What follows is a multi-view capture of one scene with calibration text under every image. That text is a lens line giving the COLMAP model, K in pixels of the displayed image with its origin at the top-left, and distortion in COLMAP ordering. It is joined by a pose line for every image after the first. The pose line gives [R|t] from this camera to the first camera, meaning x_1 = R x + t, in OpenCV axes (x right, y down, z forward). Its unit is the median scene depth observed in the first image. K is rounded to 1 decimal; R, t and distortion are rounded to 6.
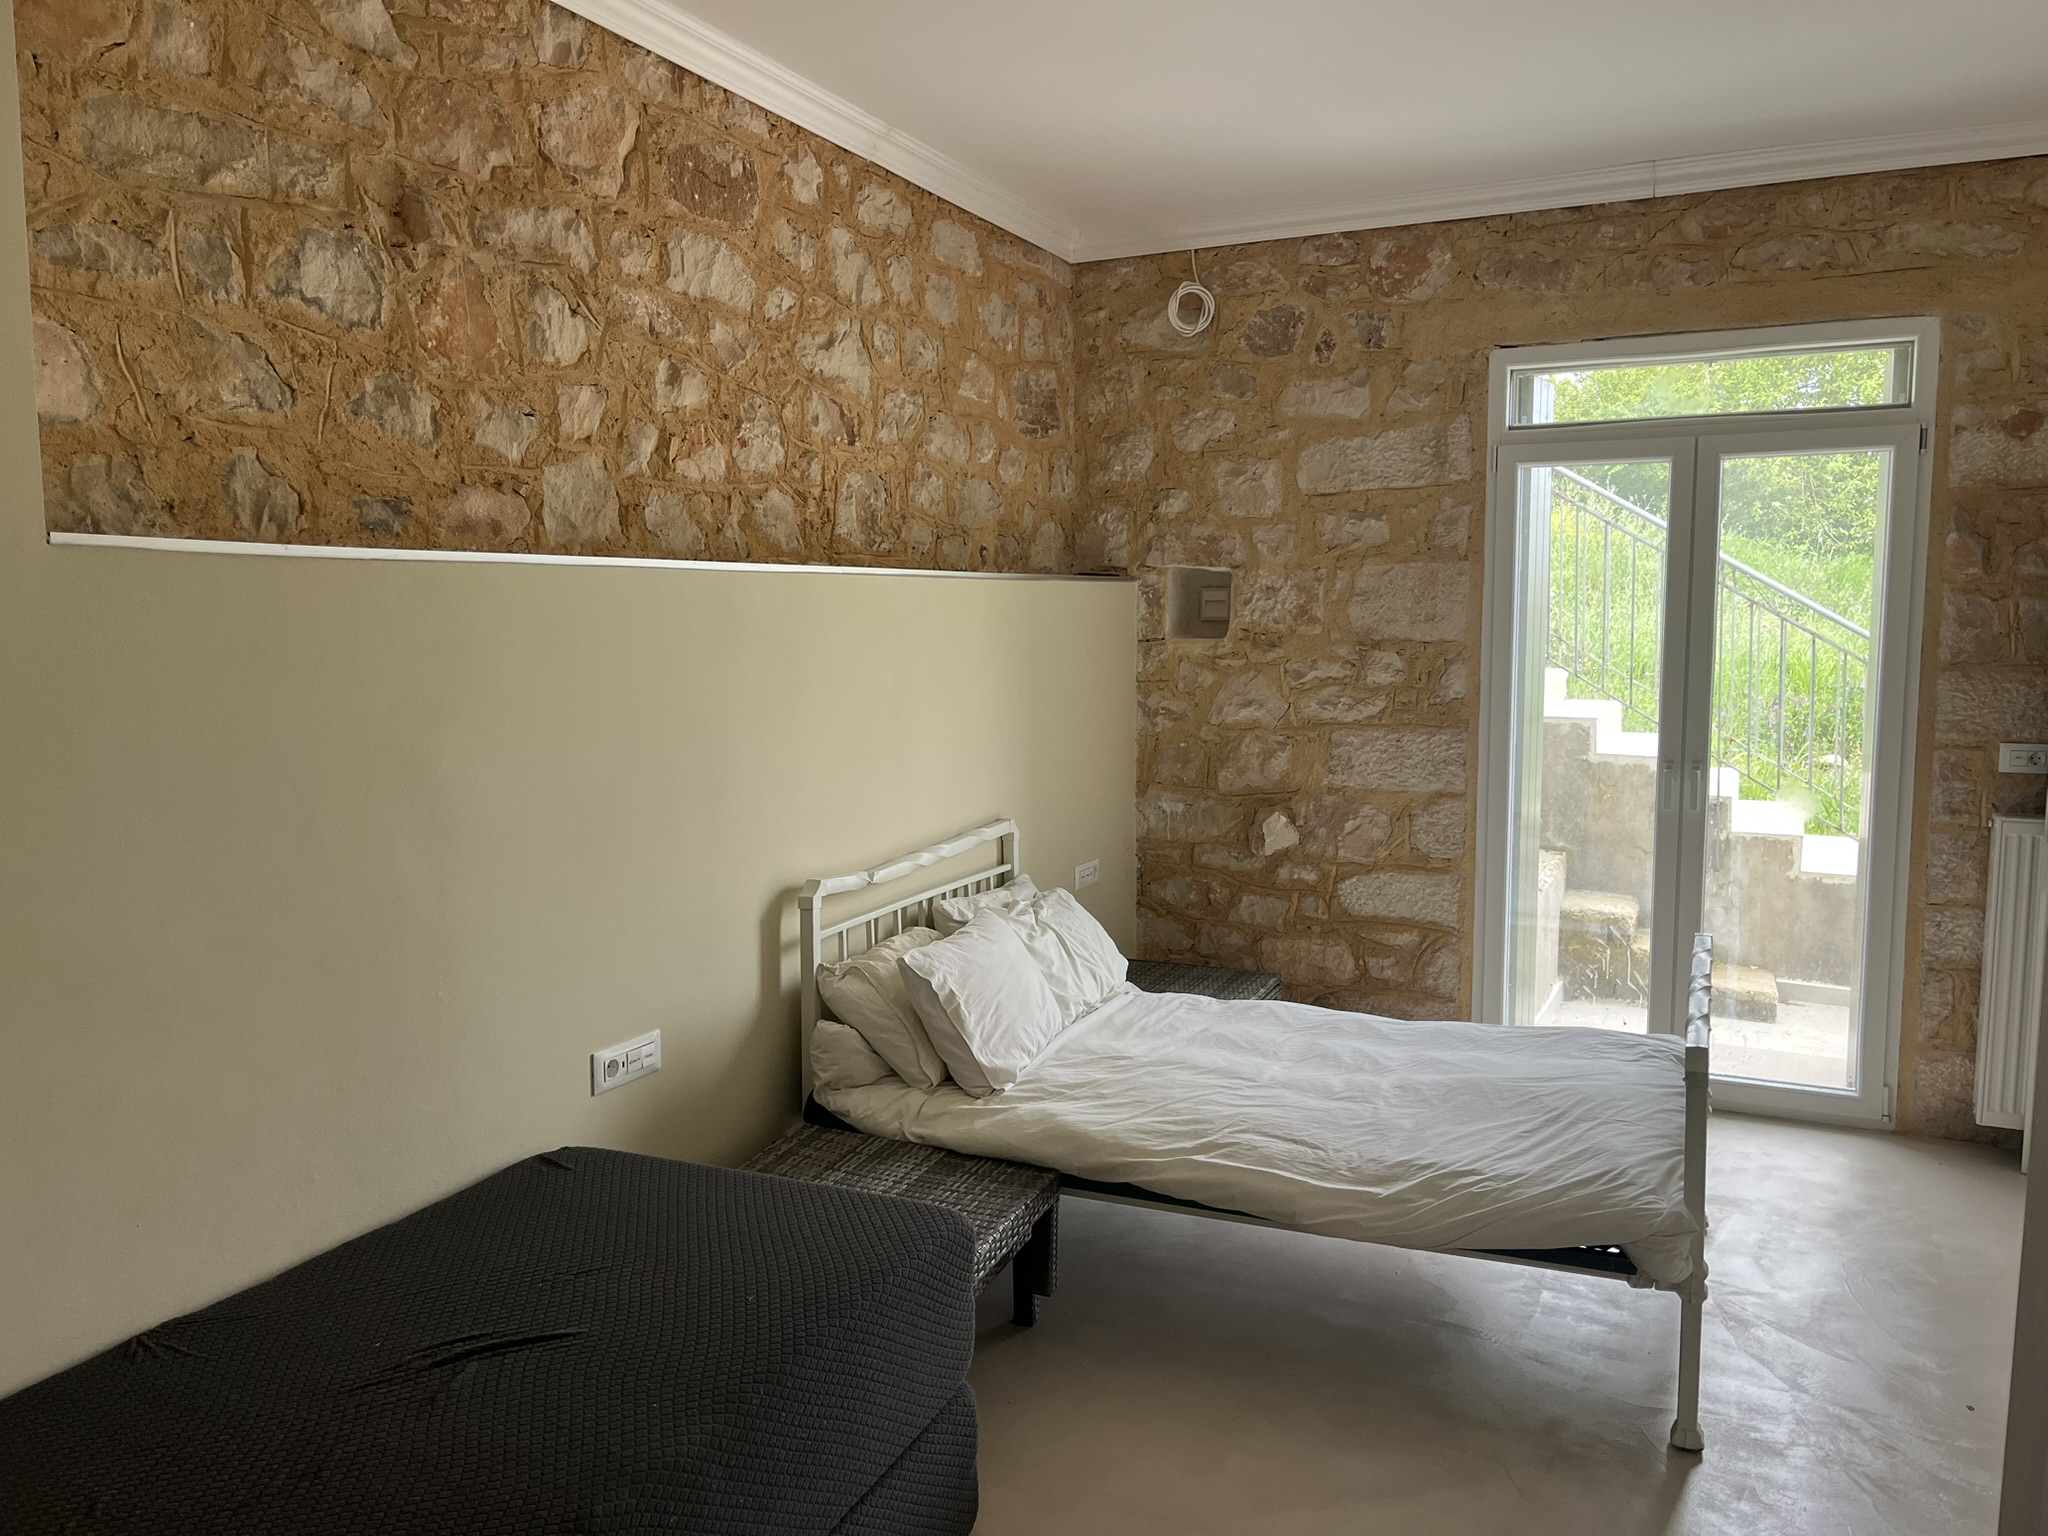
lens RADIAL K [[1549.5, 0, 1018.5], [0, 1549.5, 776.2], [0, 0, 1]] dist [0.059312, -0.082250]
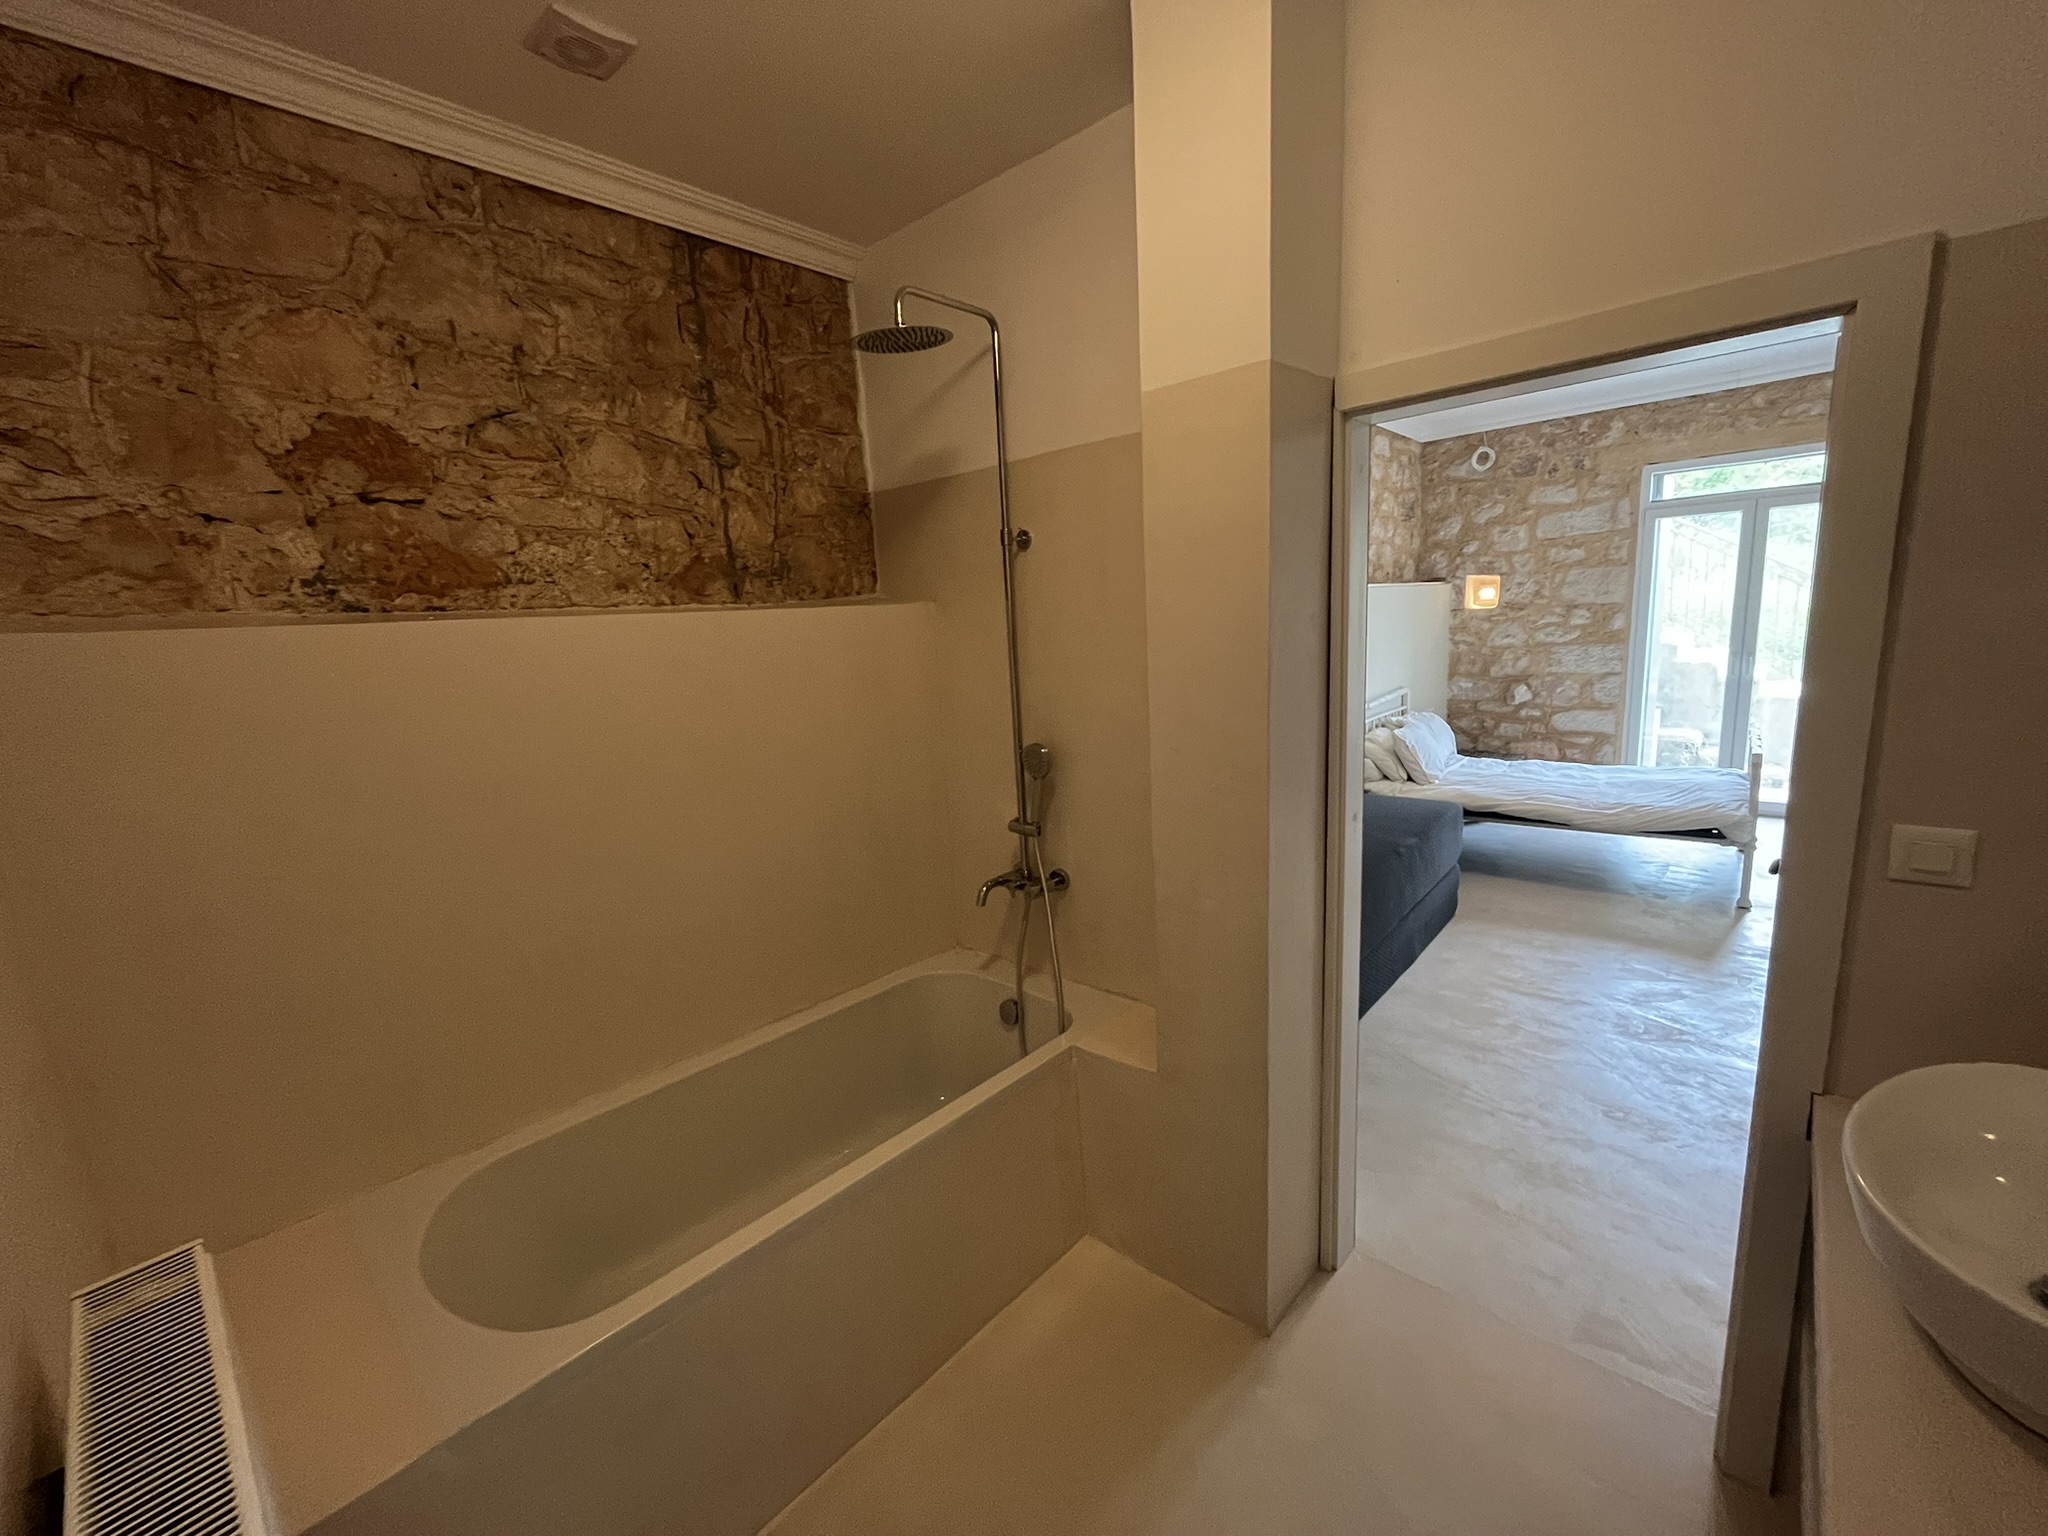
lens RADIAL K [[823.5, 0, 1024.0], [0, 823.5, 768.0], [0, 0, 1]] dist [-0.001577, 0.000674]
pose [[0.958358, 0.002740, -0.285557, -0.189082], [0.020187, 0.996802, 0.077314, 0.038100], [0.284856, -0.079859, 0.955238, -0.360547]]
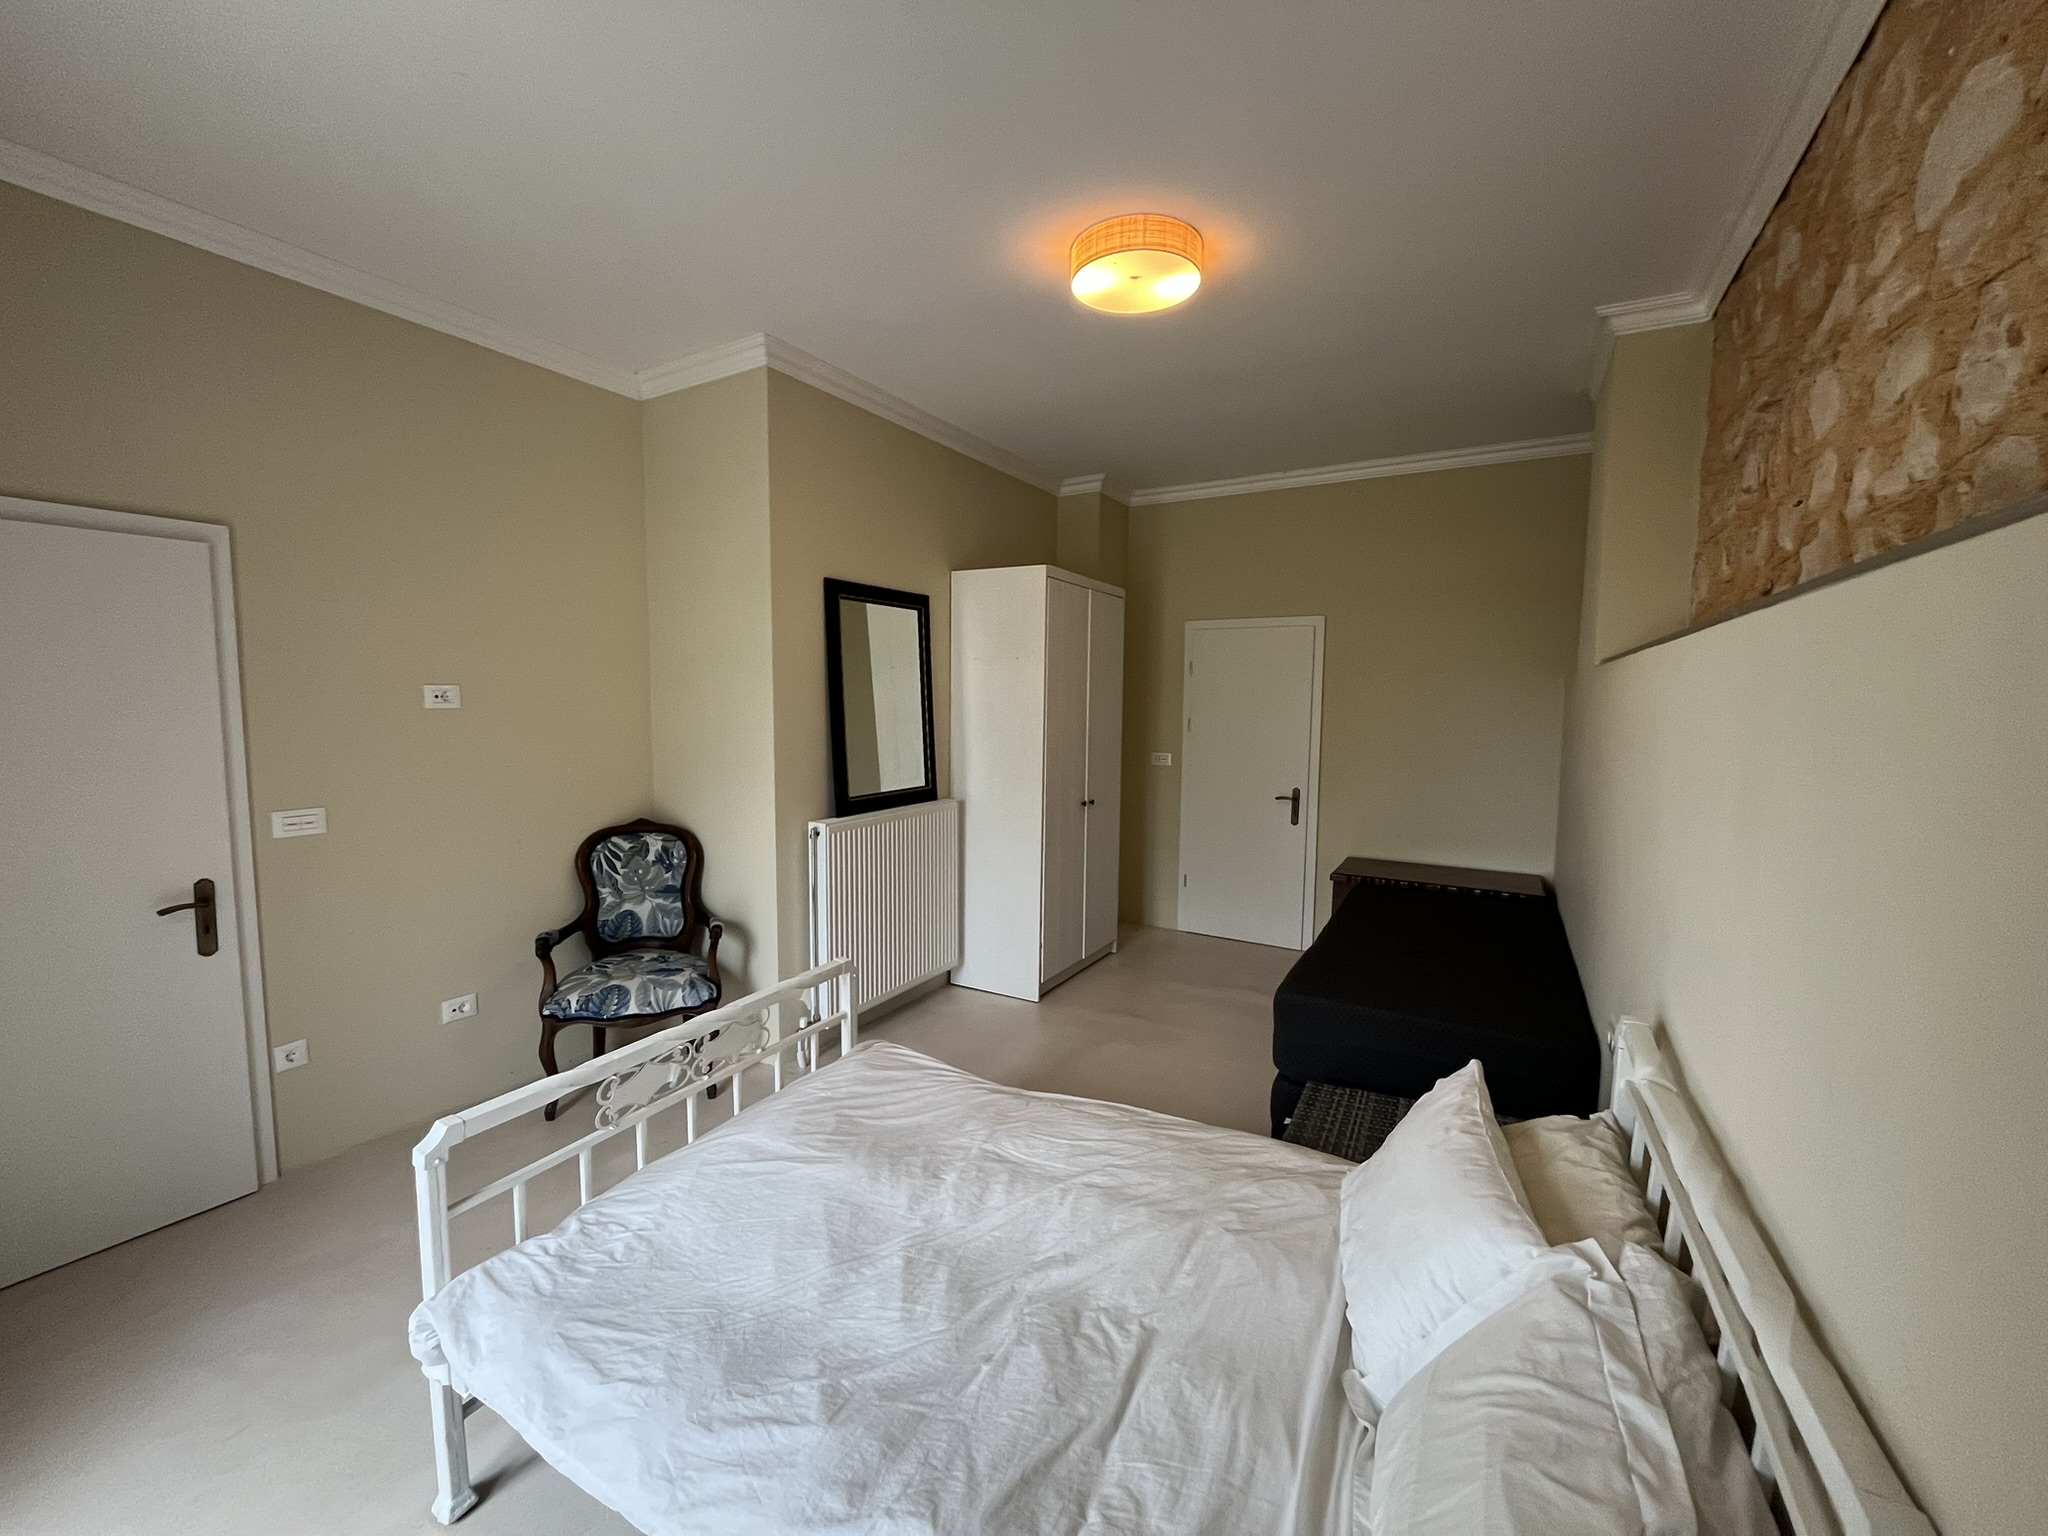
lens RADIAL K [[823.5, 0, 1024.0], [0, 823.5, 768.0], [0, 0, 1]] dist [-0.001577, 0.000674]
pose [[-0.997022, -0.010901, 0.076347, 0.107419], [0.004271, 0.980636, 0.195793, -0.102777], [-0.077003, 0.195536, -0.977669, 1.004465]]
